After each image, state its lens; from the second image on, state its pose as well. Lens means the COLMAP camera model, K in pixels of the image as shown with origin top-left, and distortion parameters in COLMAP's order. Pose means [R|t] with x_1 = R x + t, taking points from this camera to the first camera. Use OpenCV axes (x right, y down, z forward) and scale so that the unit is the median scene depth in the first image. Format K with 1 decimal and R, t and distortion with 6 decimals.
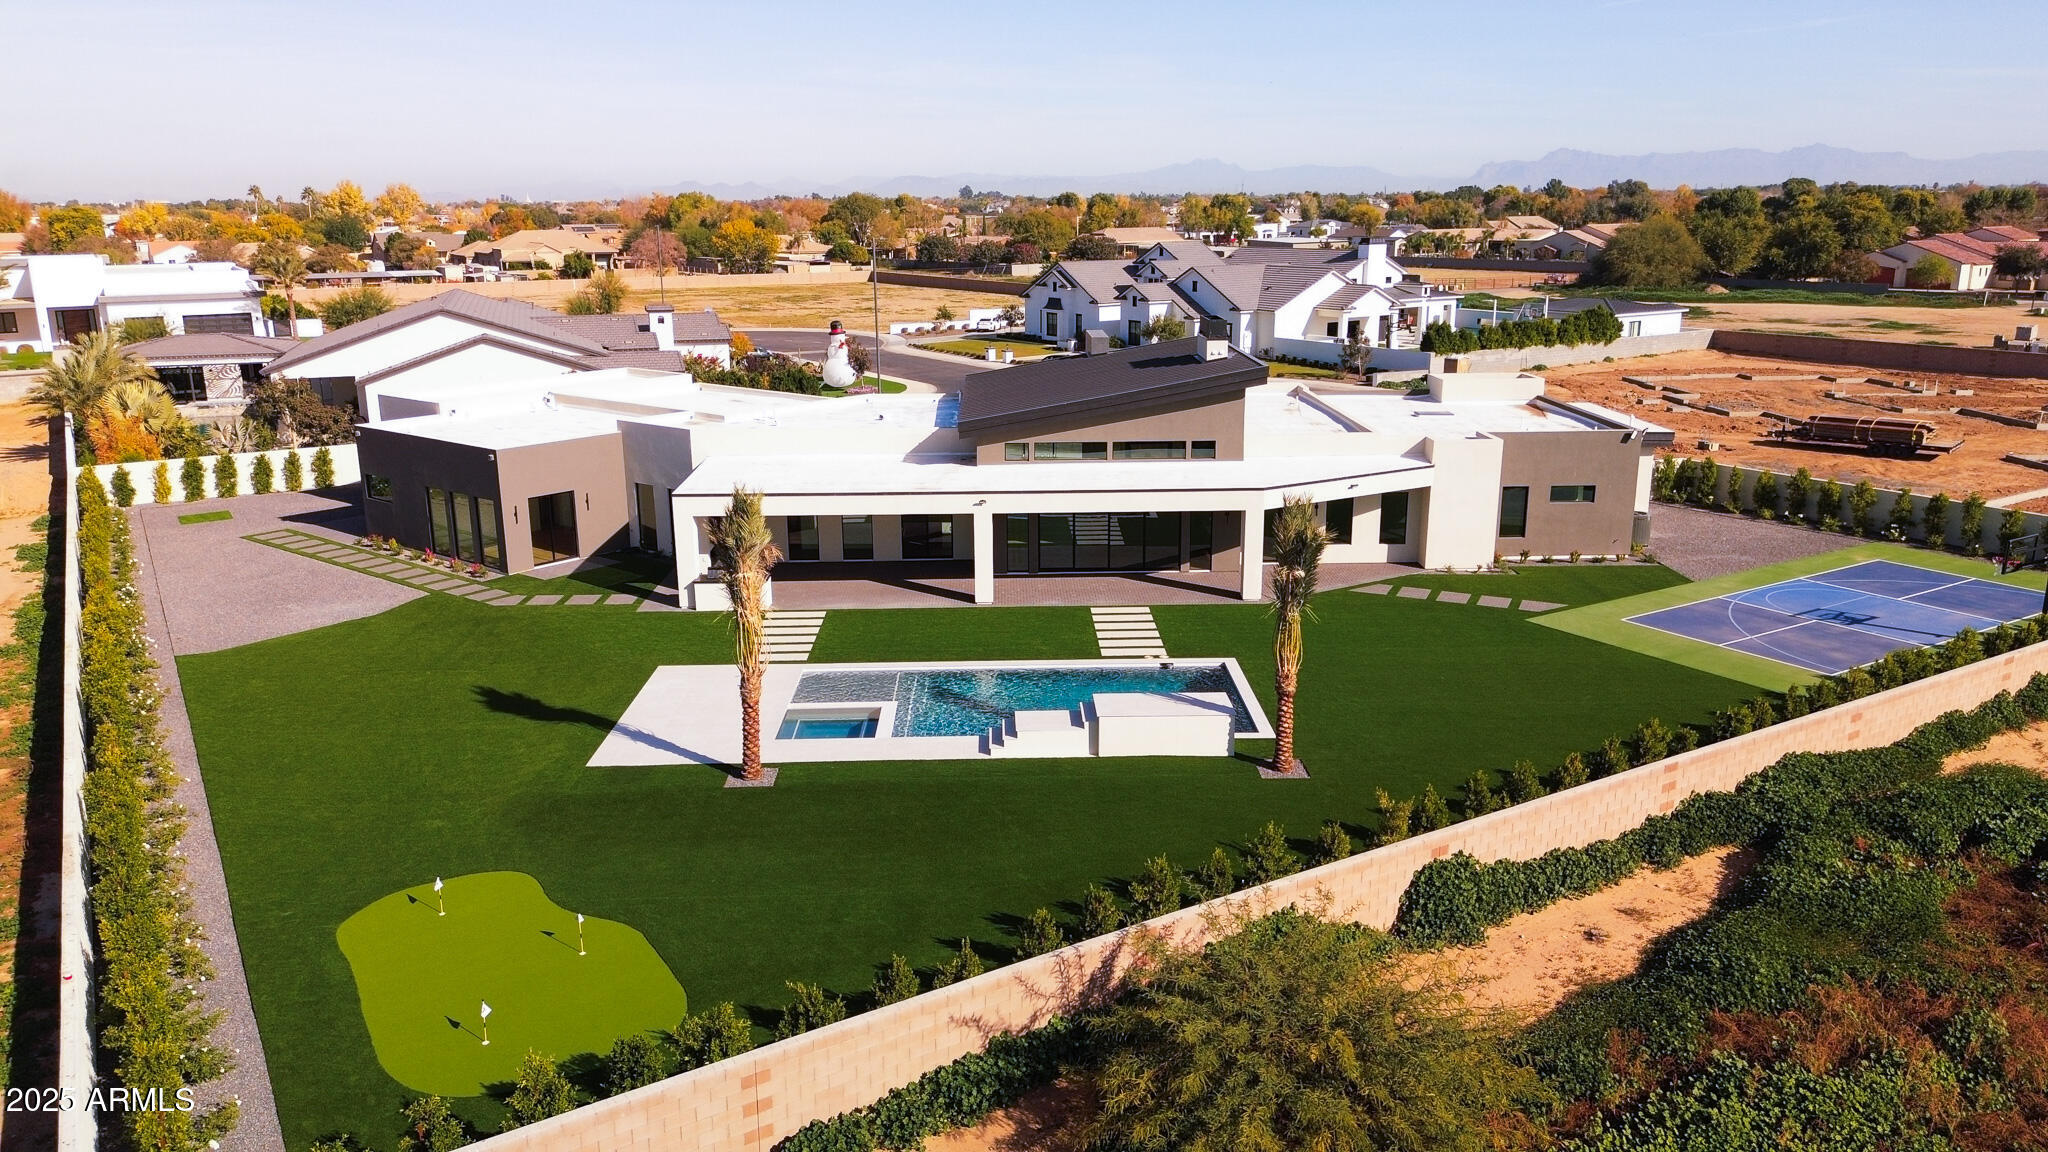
lens RADIAL K [[1476.7, 0, 1024.0], [0, 1476.7, 576.0], [0, 0, 1]] dist [0.085712, -0.106322]
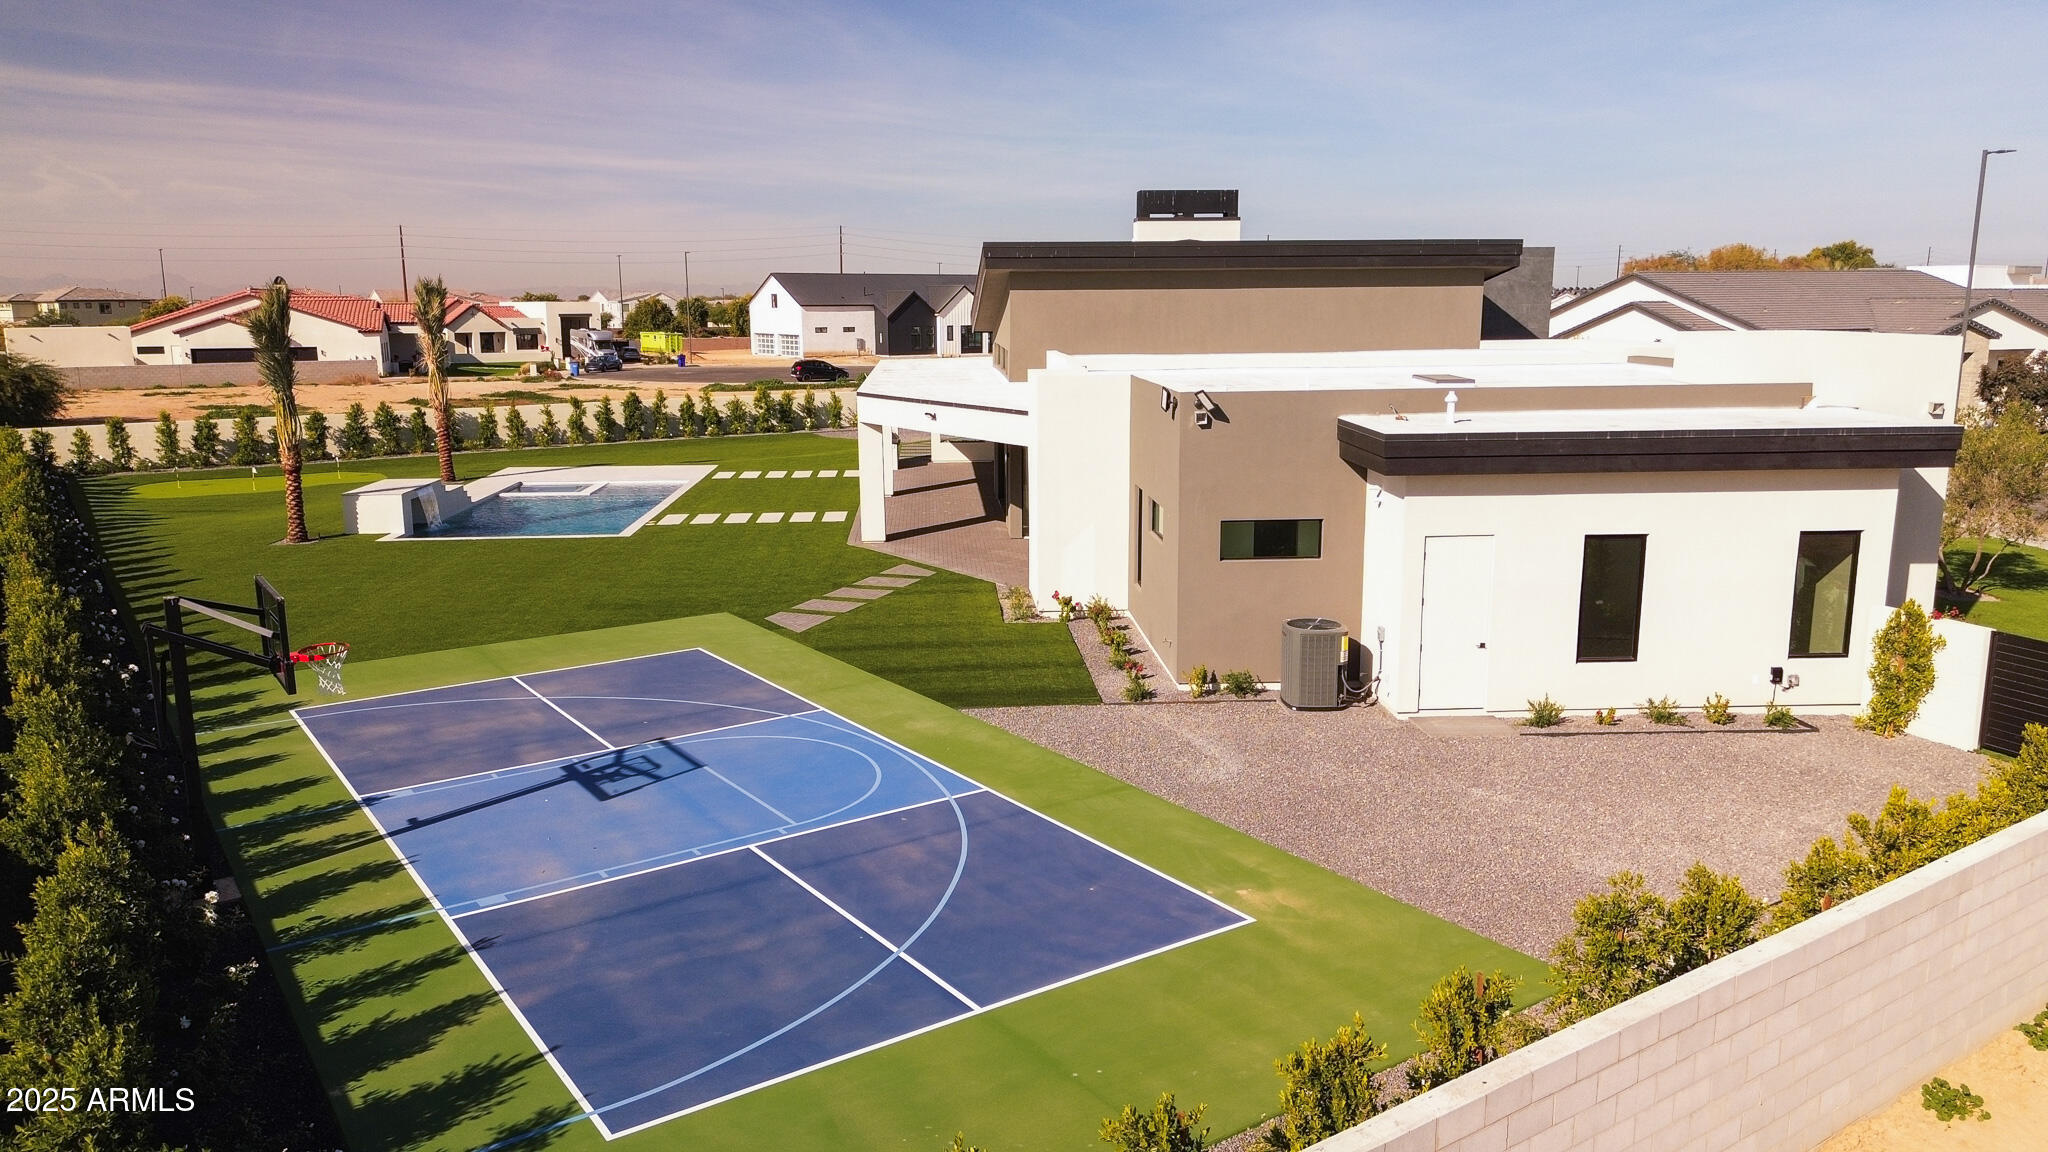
lens RADIAL K [[1475.5, 0, 1024.0], [0, 1475.5, 576.0], [0, 0, 1]] dist [0.023776, 0.001222]
pose [[0.044310, 0.191684, -0.980456, 0.843246], [-0.239037, 0.954946, 0.175894, -0.111089], [0.969999, 0.226572, 0.088133, 0.942735]]
